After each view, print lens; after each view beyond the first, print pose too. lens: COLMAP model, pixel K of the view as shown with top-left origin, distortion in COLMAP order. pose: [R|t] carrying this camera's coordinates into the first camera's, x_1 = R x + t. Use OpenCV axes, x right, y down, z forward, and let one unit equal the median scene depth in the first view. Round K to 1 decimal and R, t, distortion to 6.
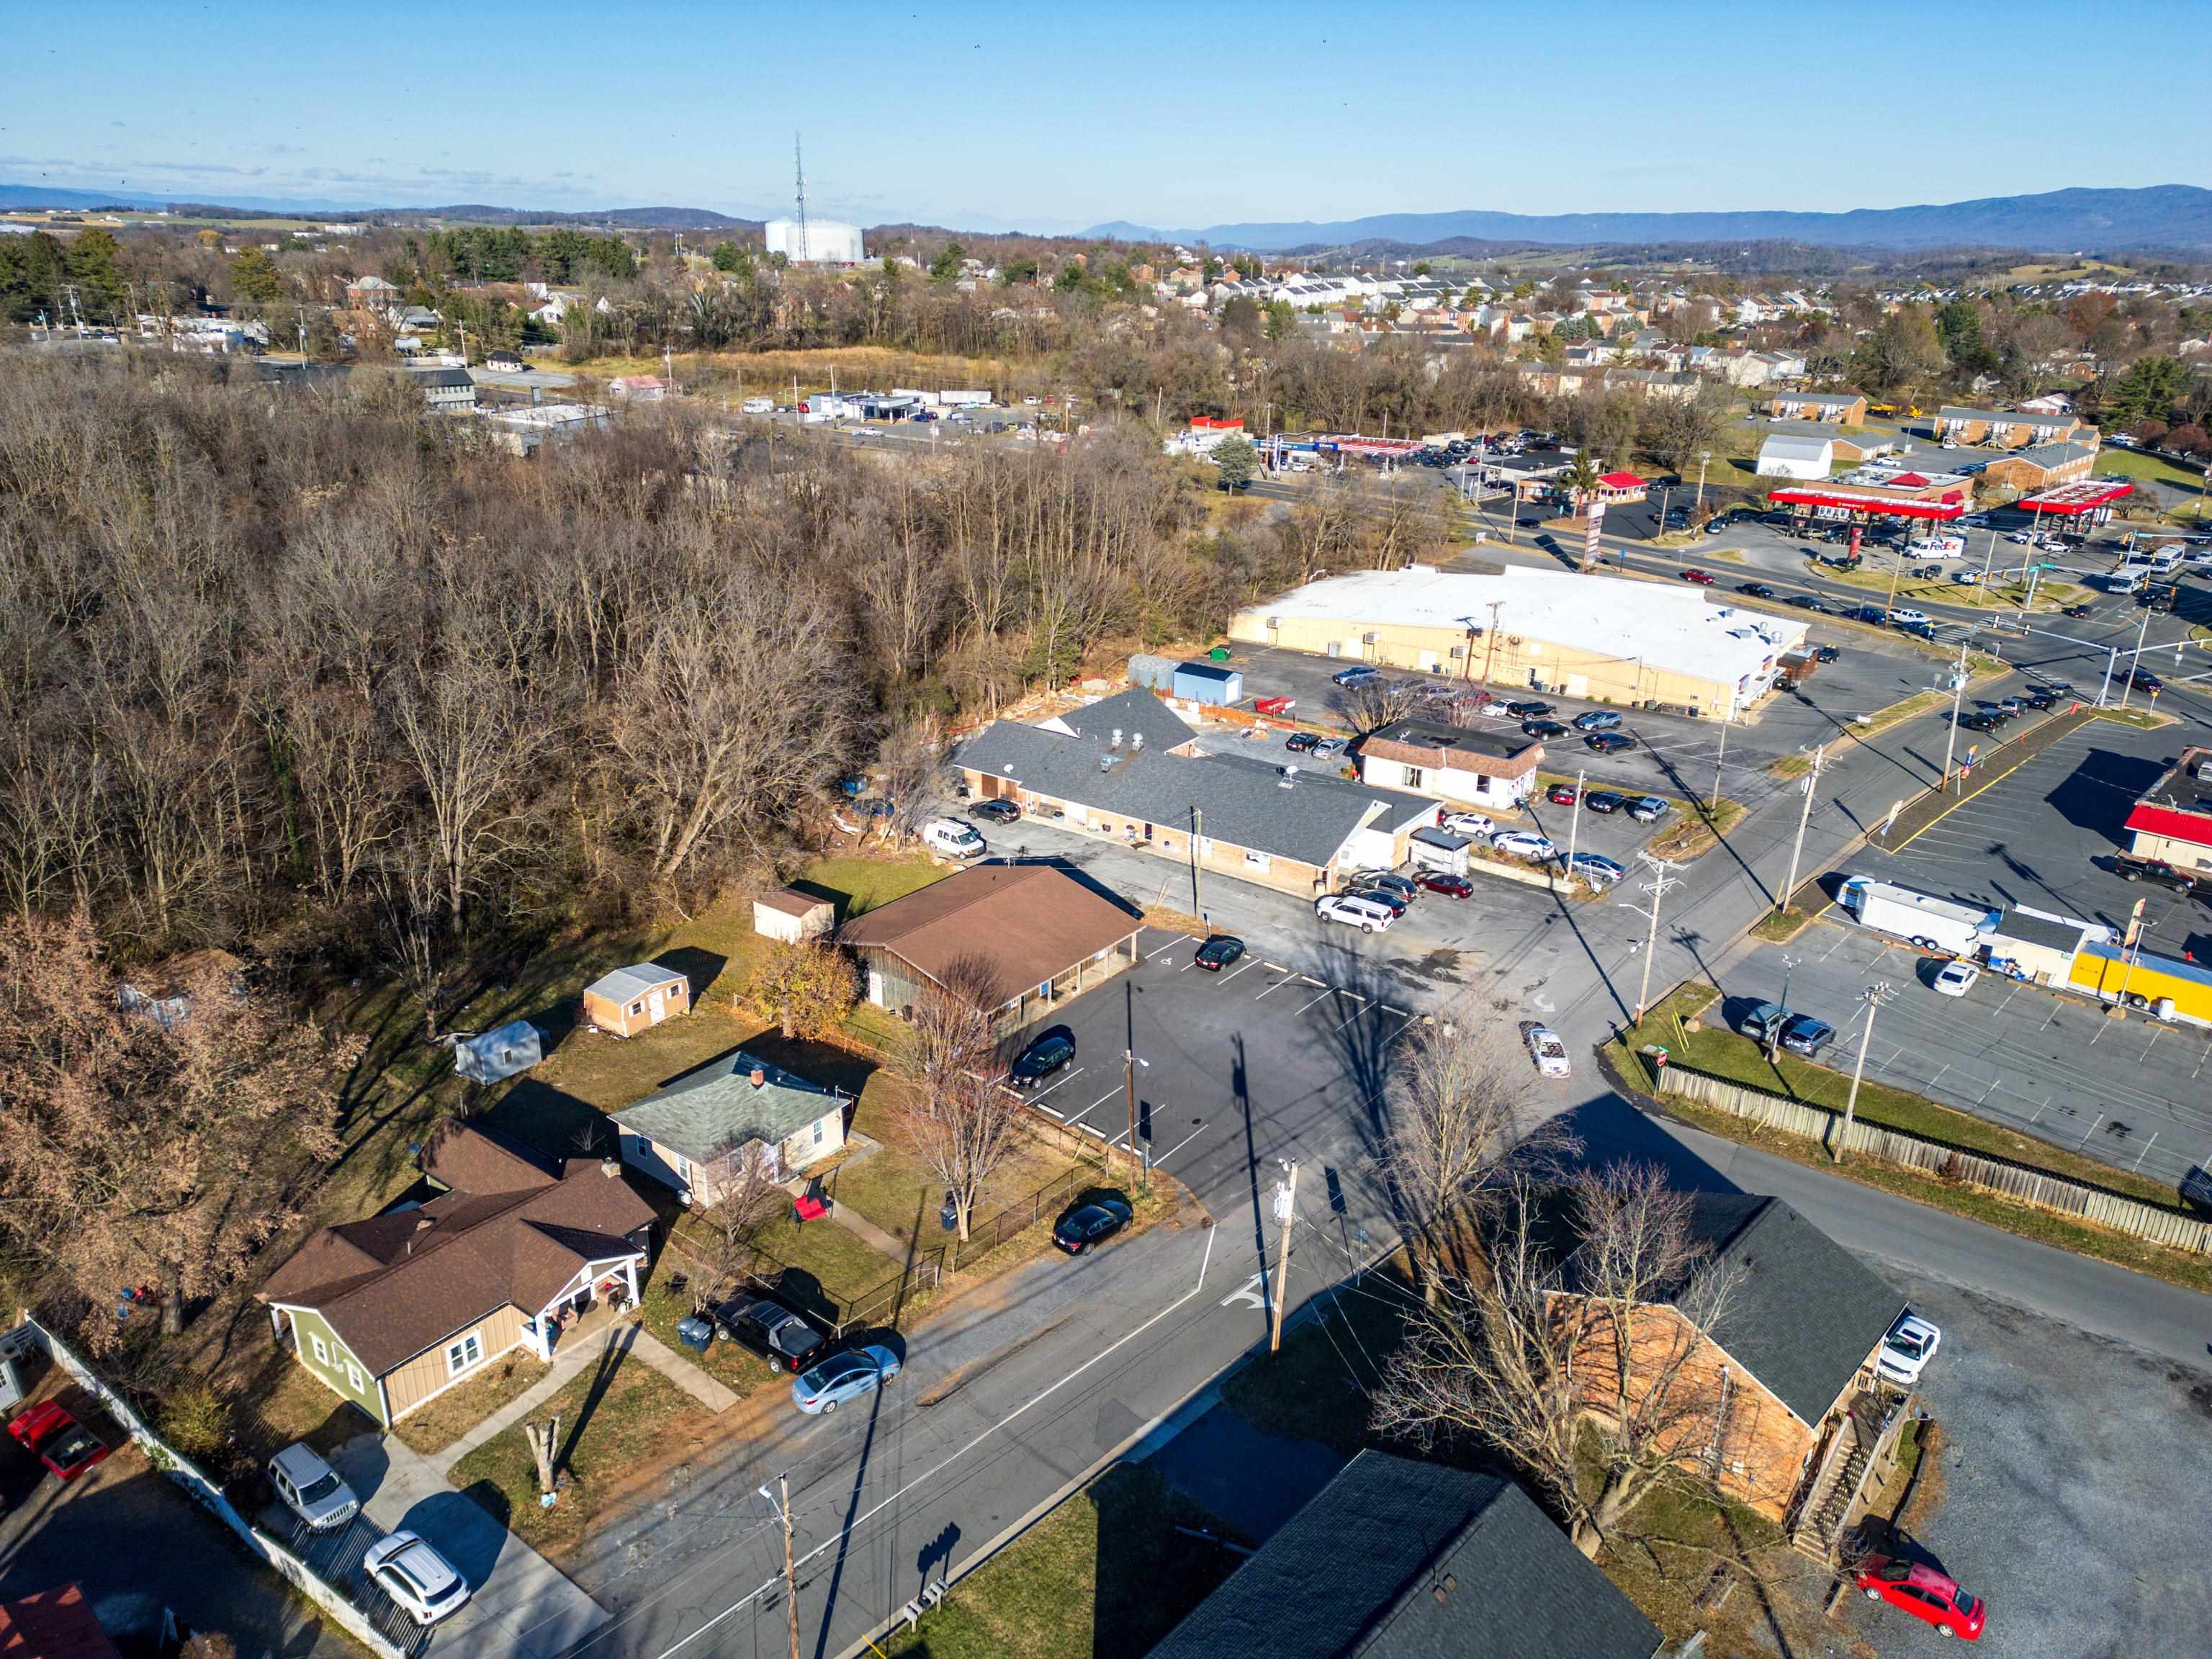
lens RADIAL K [[1541.4, 0, 1111.0], [0, 1541.4, 818.9], [0, 0, 1]] dist [0.100039, -0.100948]
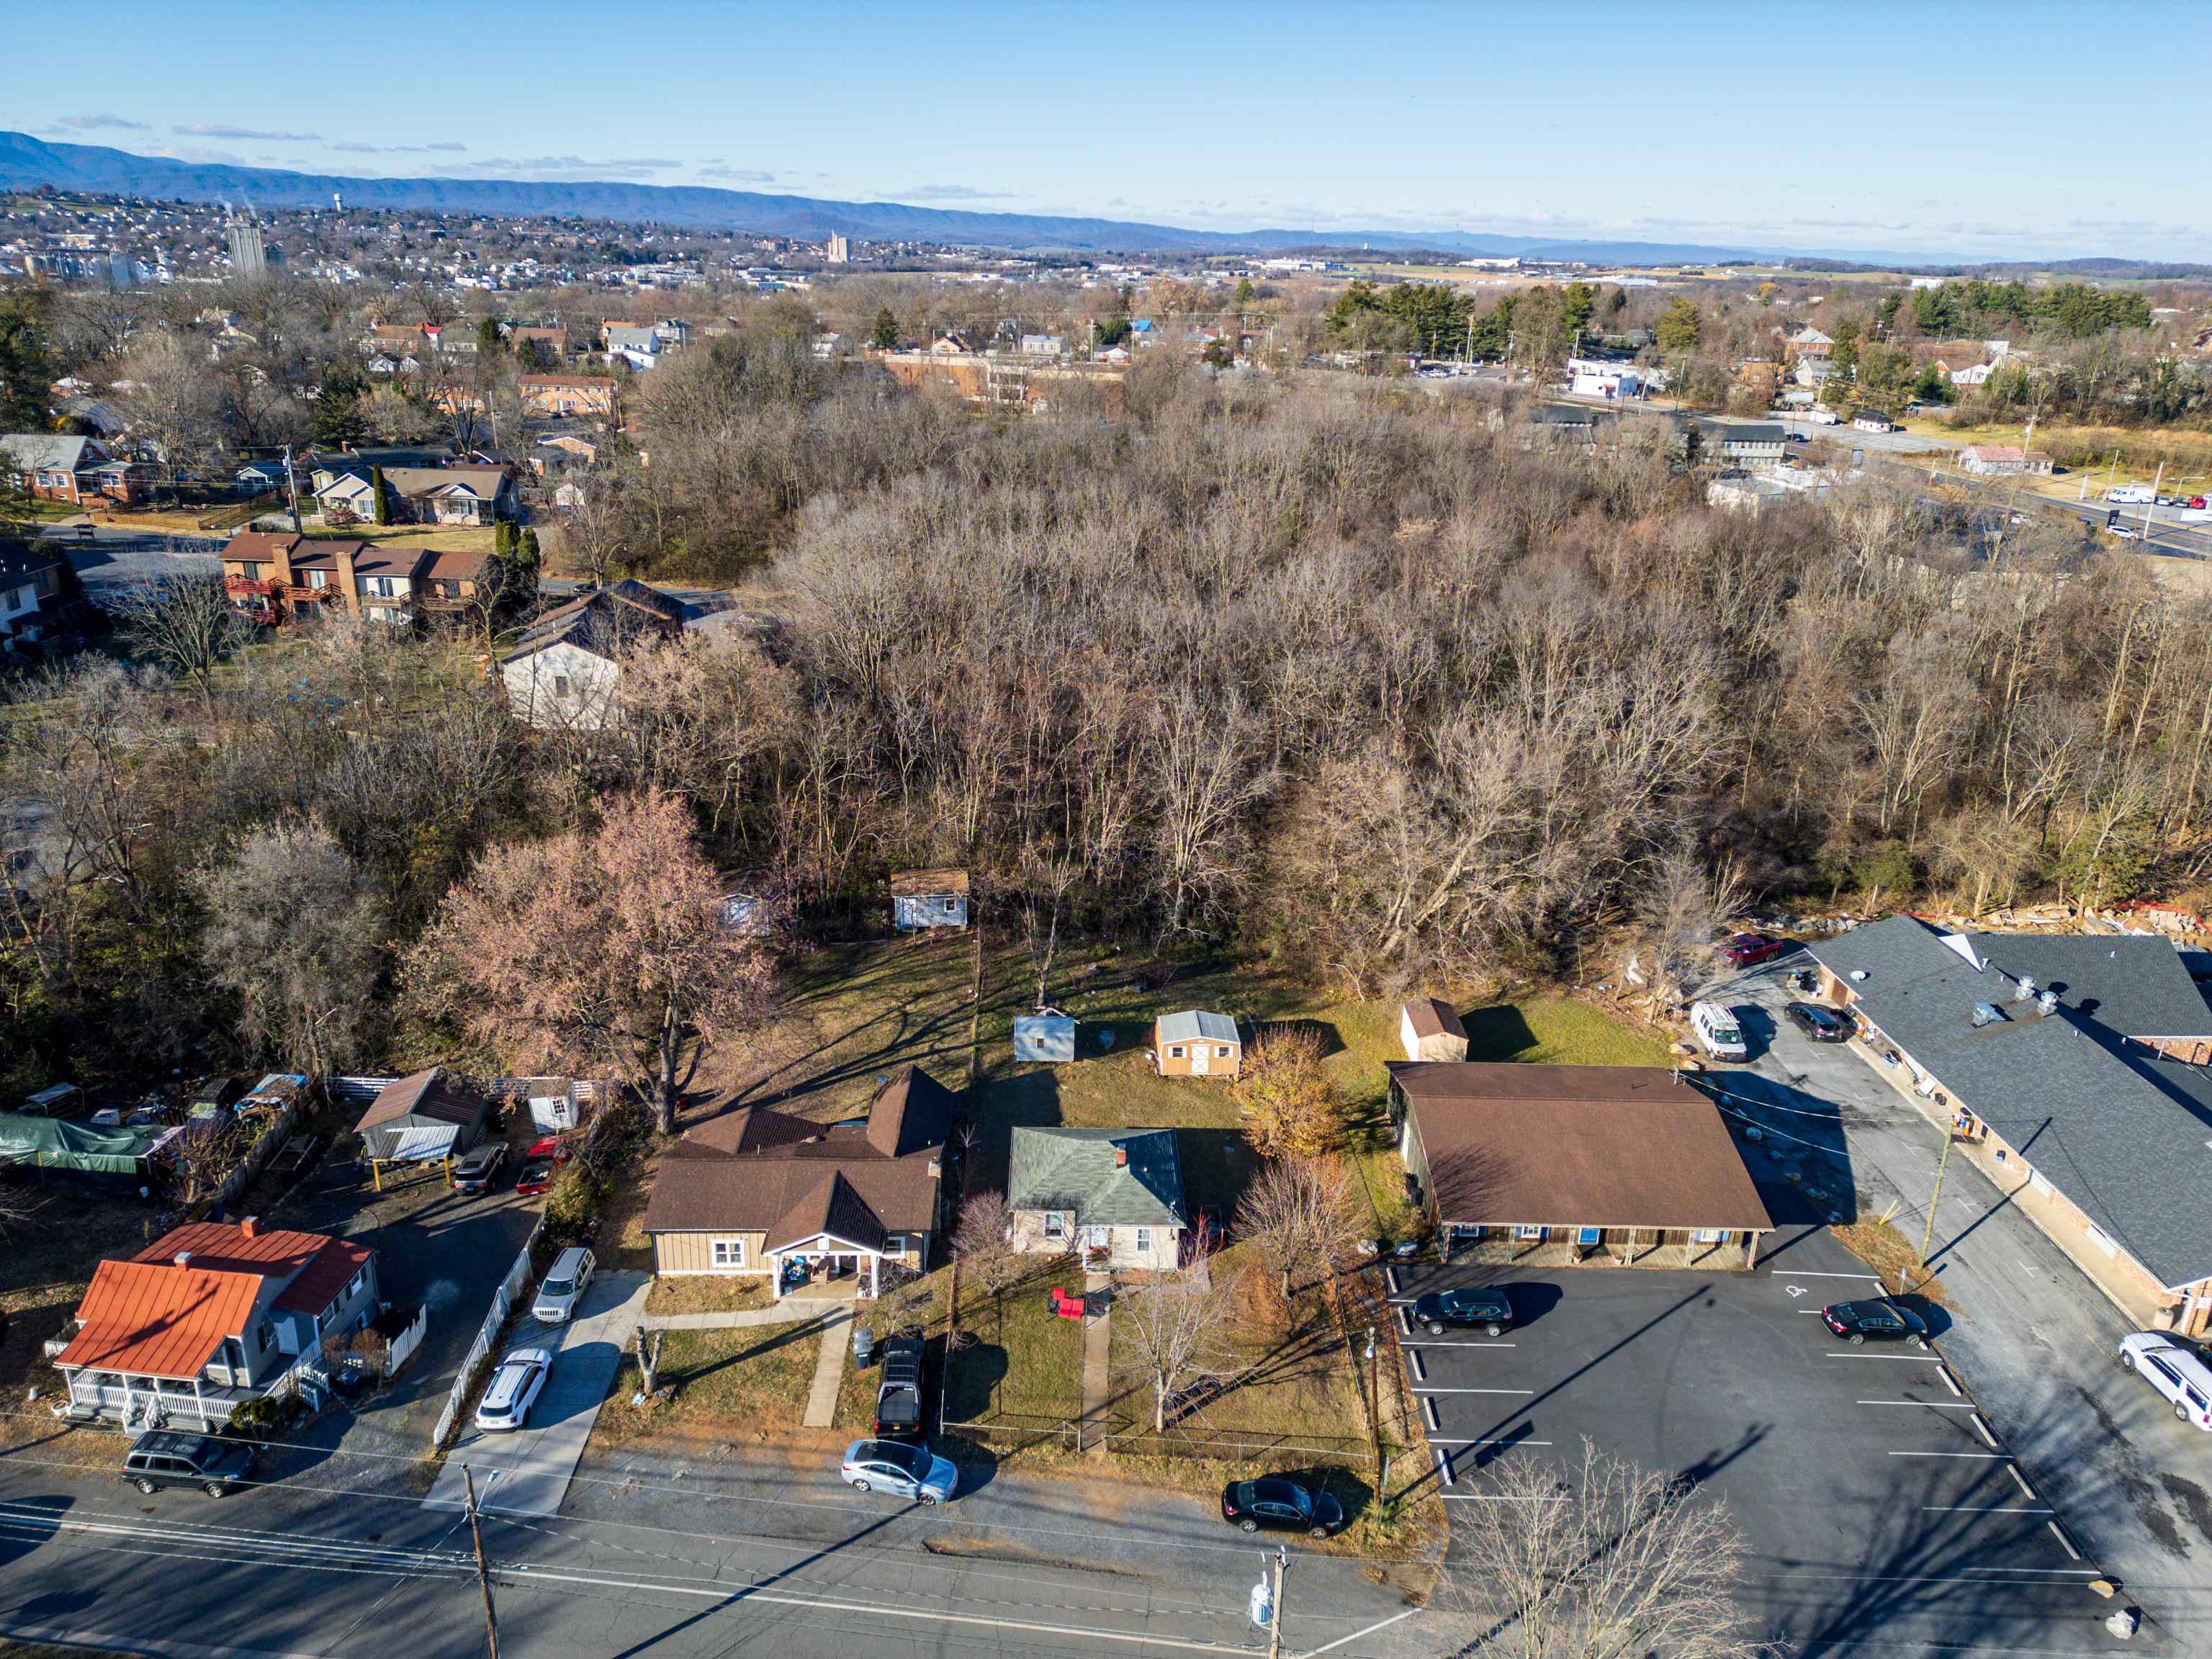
lens RADIAL K [[1541.4, 0, 1111.0], [0, 1541.4, 818.9], [0, 0, 1]] dist [0.100039, -0.100948]
pose [[0.620551, 0.271250, -0.735758, 0.413505], [-0.292964, 0.950523, 0.103336, -0.128169], [0.727385, 0.151425, 0.669315, 0.322566]]
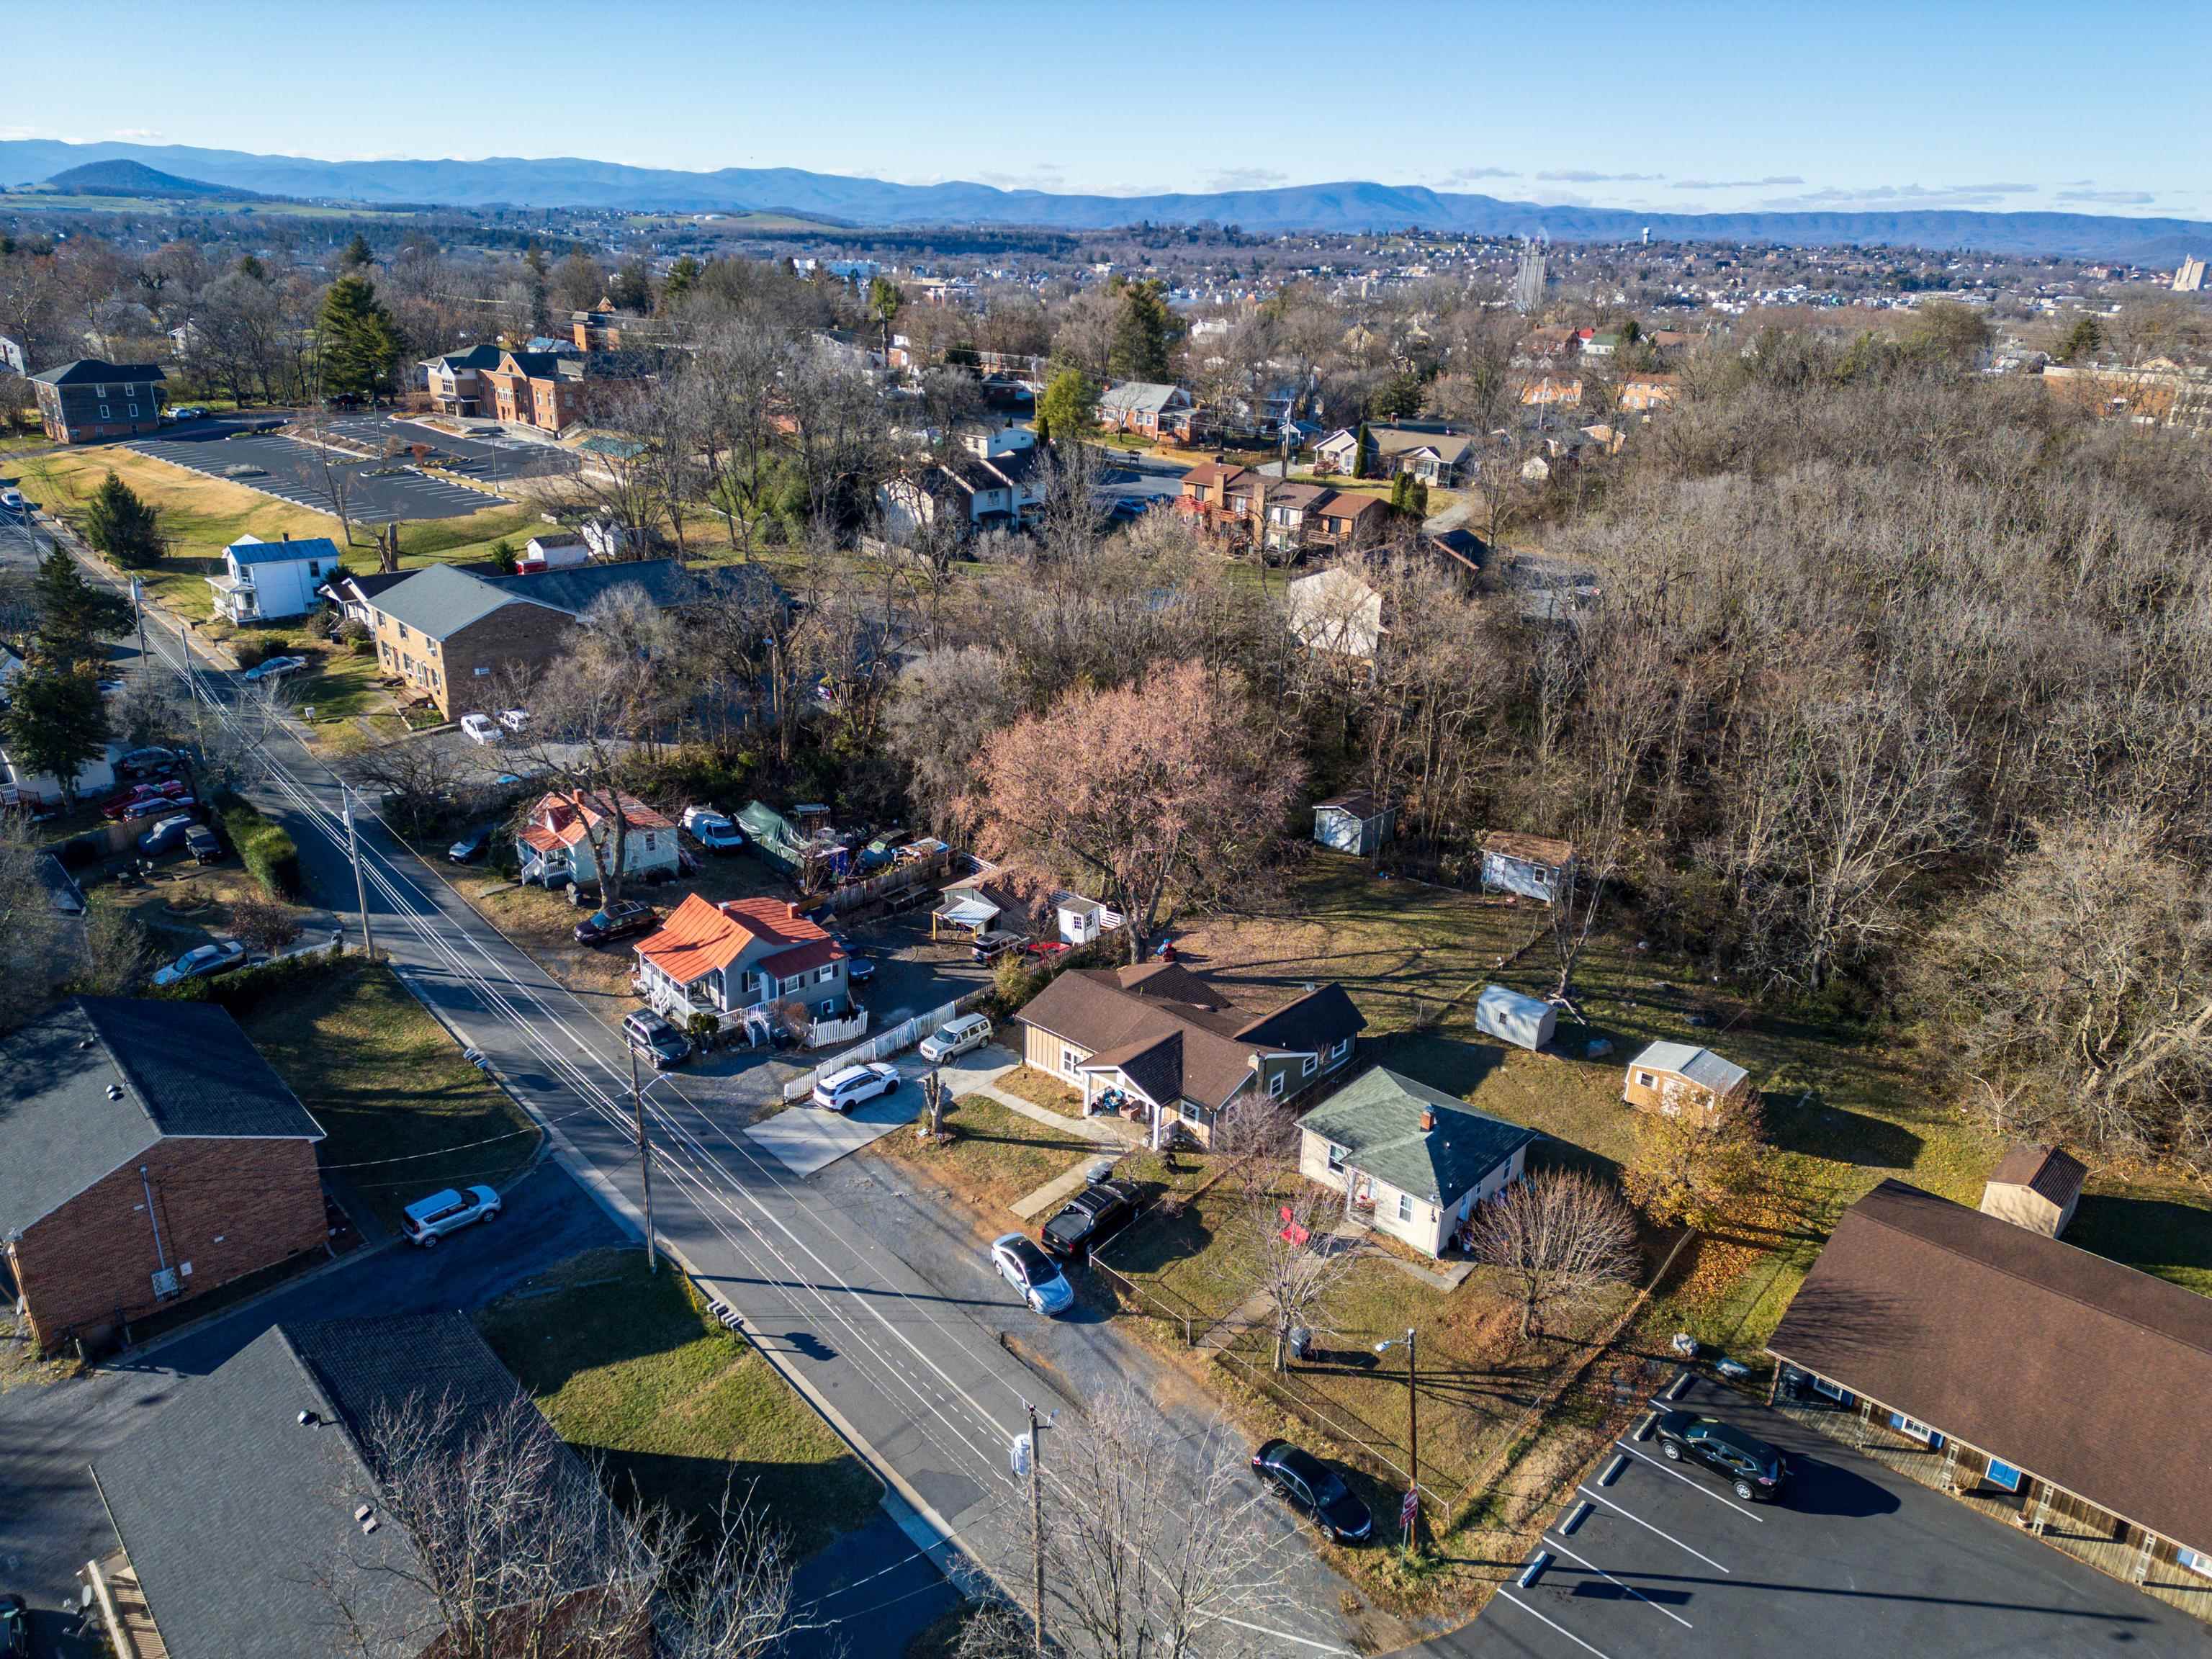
lens RADIAL K [[1541.4, 0, 1111.0], [0, 1541.4, 818.9], [0, 0, 1]] dist [0.100039, -0.100948]
pose [[-0.078064, 0.330472, -0.940582, 0.549171], [-0.382680, 0.861254, 0.334361, -0.202661], [0.920577, 0.386043, 0.059233, 0.716164]]
